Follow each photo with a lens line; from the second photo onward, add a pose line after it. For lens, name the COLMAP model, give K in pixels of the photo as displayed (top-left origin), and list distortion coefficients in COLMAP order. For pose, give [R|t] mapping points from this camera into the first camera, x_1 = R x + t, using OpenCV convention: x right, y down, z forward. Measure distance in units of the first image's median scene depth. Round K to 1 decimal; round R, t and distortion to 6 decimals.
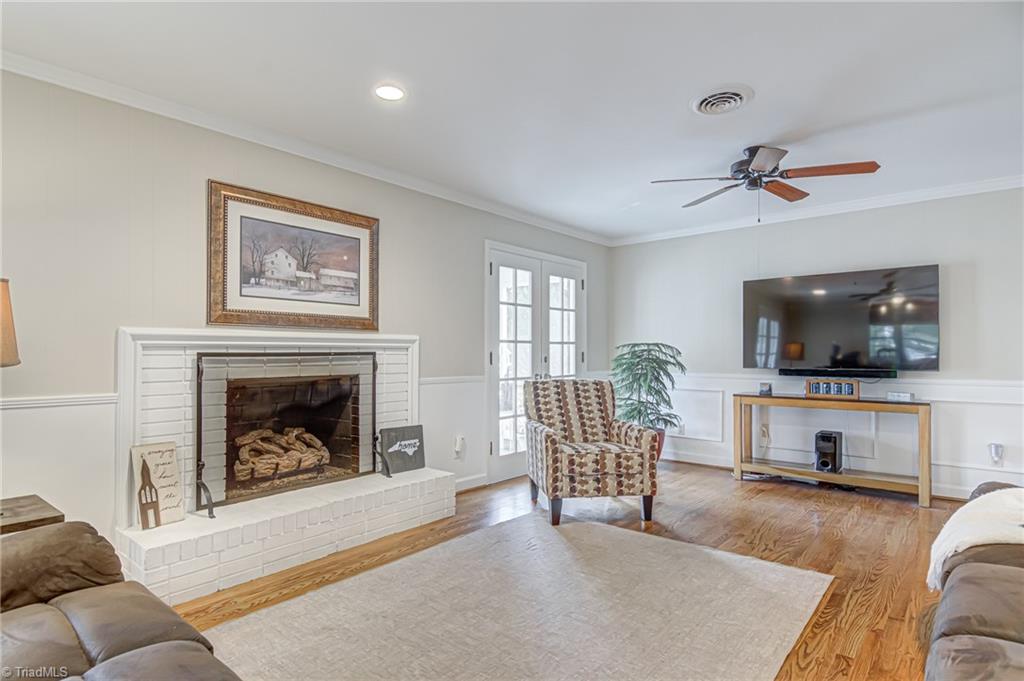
lens RADIAL K [[534.9, 0, 512.7], [0, 534.9, 349.8], [0, 0, 1]] dist [0.015874, -0.006591]
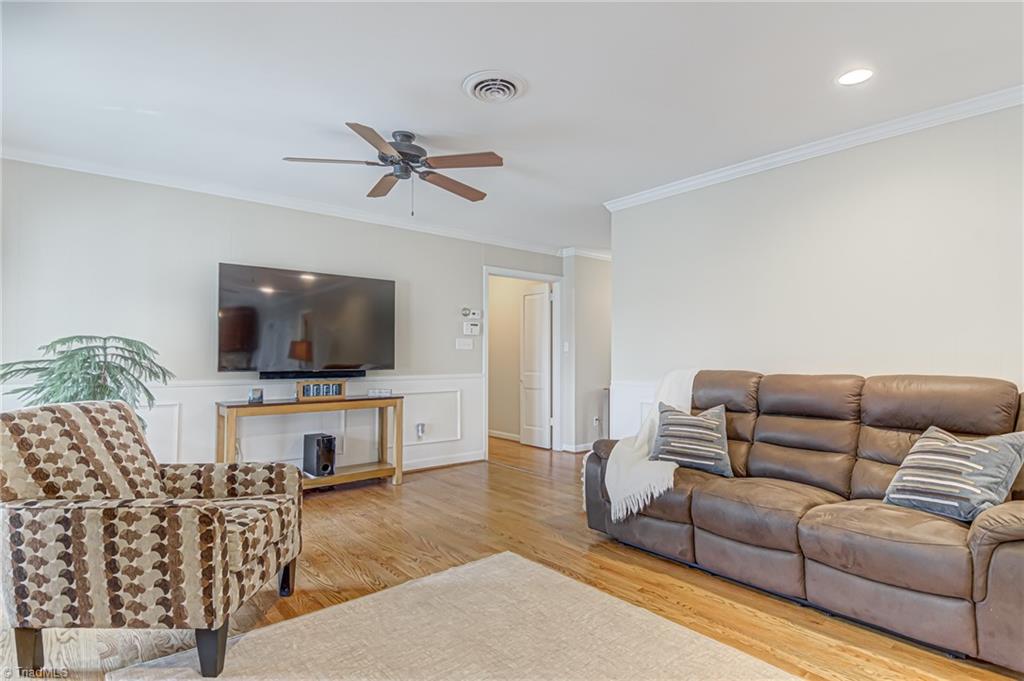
lens RADIAL K [[534.9, 0, 533.7], [0, 534.9, 351.7], [0, 0, 1]] dist [0.015874, -0.006591]
pose [[0.156929, 0.007921, 0.987578, -0.396577], [-0.014730, 0.999875, -0.005679, 0.001941], [-0.987500, -0.013656, 0.157026, 0.587140]]
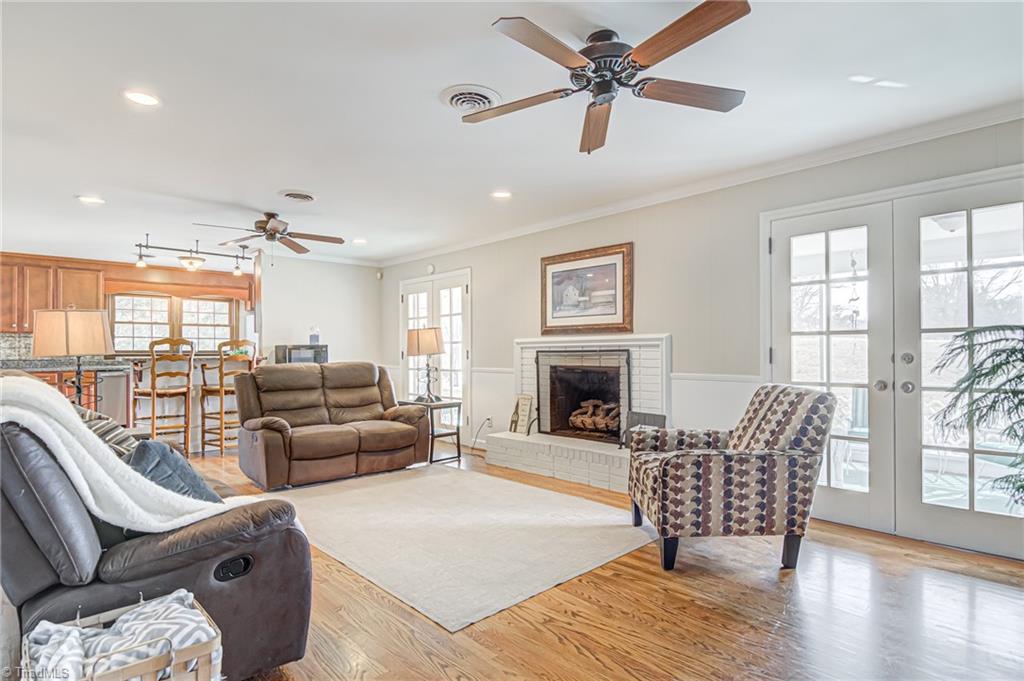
lens RADIAL K [[534.9, 0, 511.5], [0, 534.9, 342.9], [0, 0, 1]] dist [0.015874, -0.006591]
pose [[-0.115286, -0.004919, -0.993320, 1.035009], [0.021231, 0.999747, -0.007415, -0.007392], [0.993105, -0.021944, -0.115153, 0.885092]]
